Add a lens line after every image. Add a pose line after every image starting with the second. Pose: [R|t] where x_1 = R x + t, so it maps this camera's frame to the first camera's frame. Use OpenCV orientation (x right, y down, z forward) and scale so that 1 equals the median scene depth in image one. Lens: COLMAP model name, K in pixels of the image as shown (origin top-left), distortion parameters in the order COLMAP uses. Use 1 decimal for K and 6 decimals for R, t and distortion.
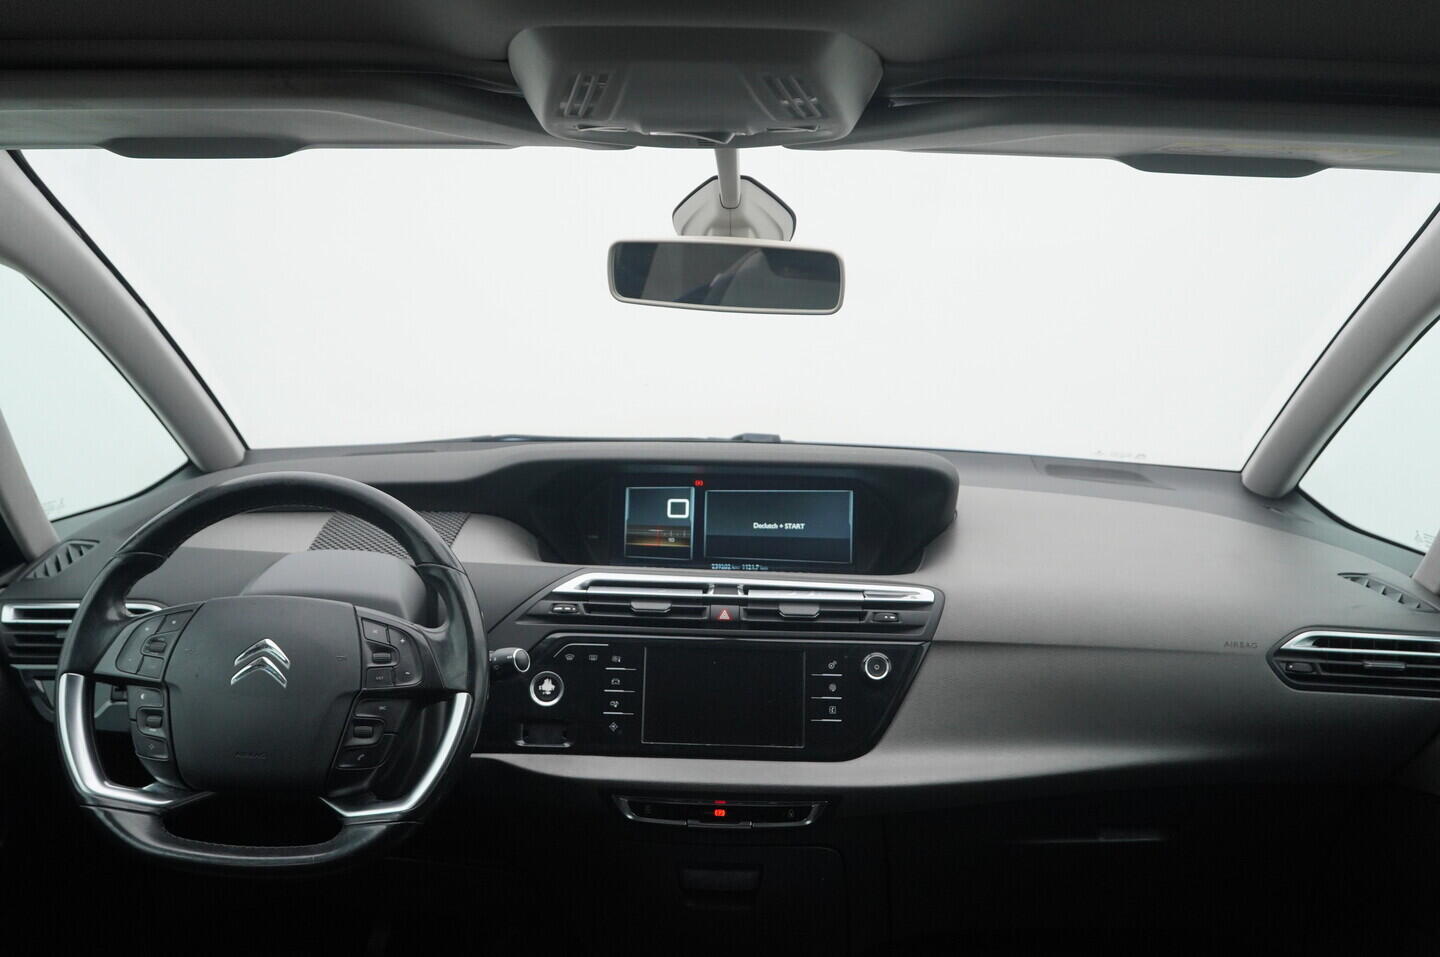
lens RADIAL K [[1498.2, 0, 720.0], [0, 1498.2, 478.5], [0, 0, 1]] dist [0.012656, 0.018583]
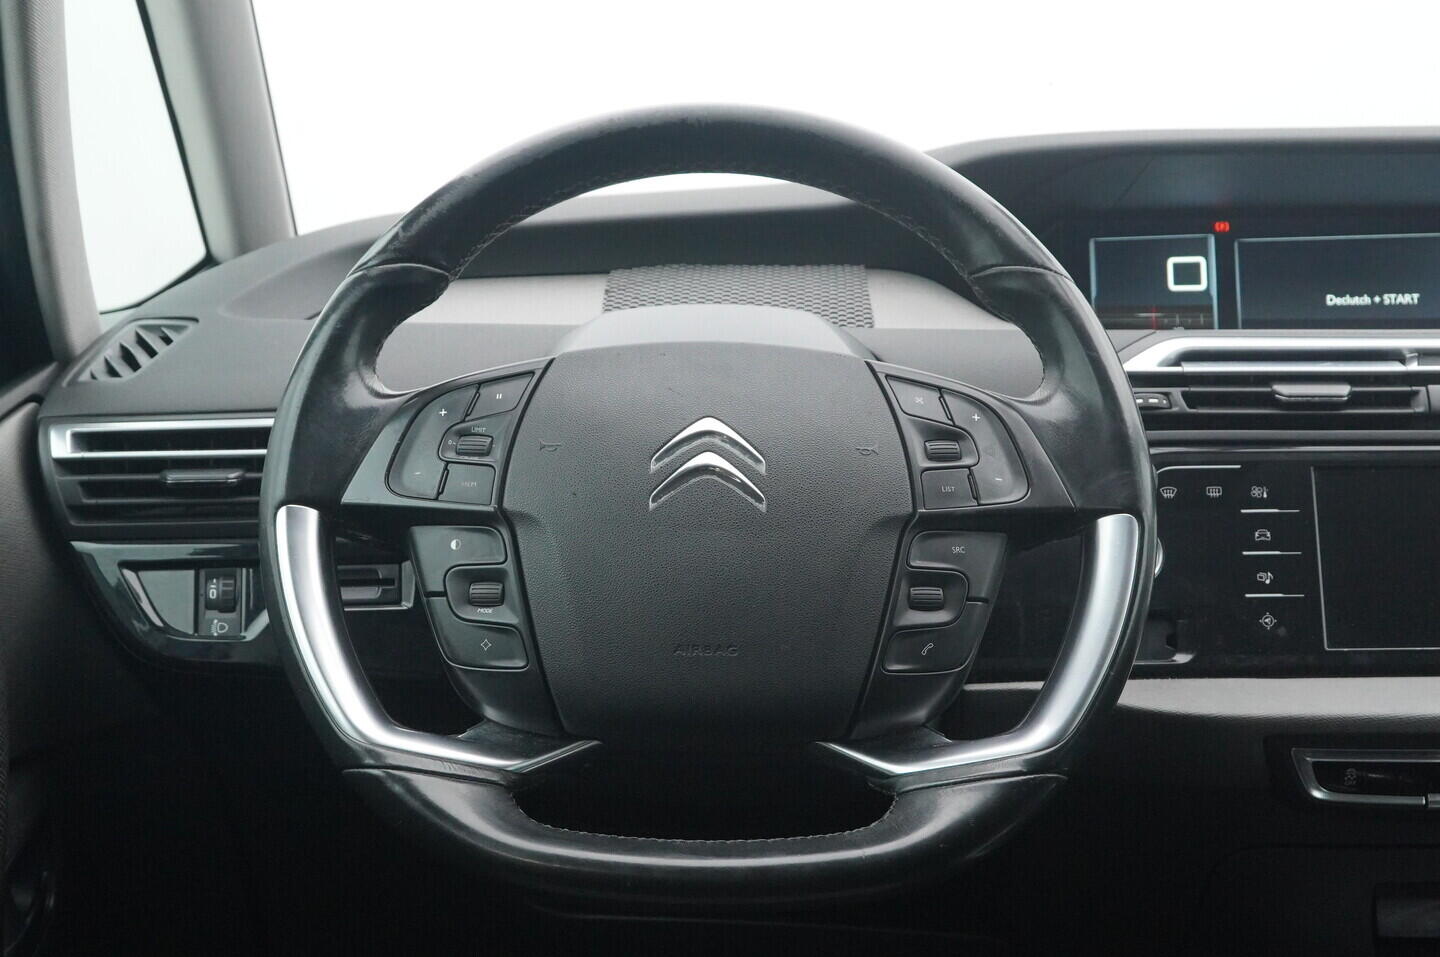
lens RADIAL K [[2183.5, 0, 720.0], [0, 2183.5, 478.5], [0, 0, 1]] dist [0.001346, 0.043058]
pose [[0.998149, -0.031557, 0.051983, -0.295159], [0.031983, 0.999461, -0.007382, 0.116066], [-0.051722, 0.009031, 0.998621, 0.261191]]
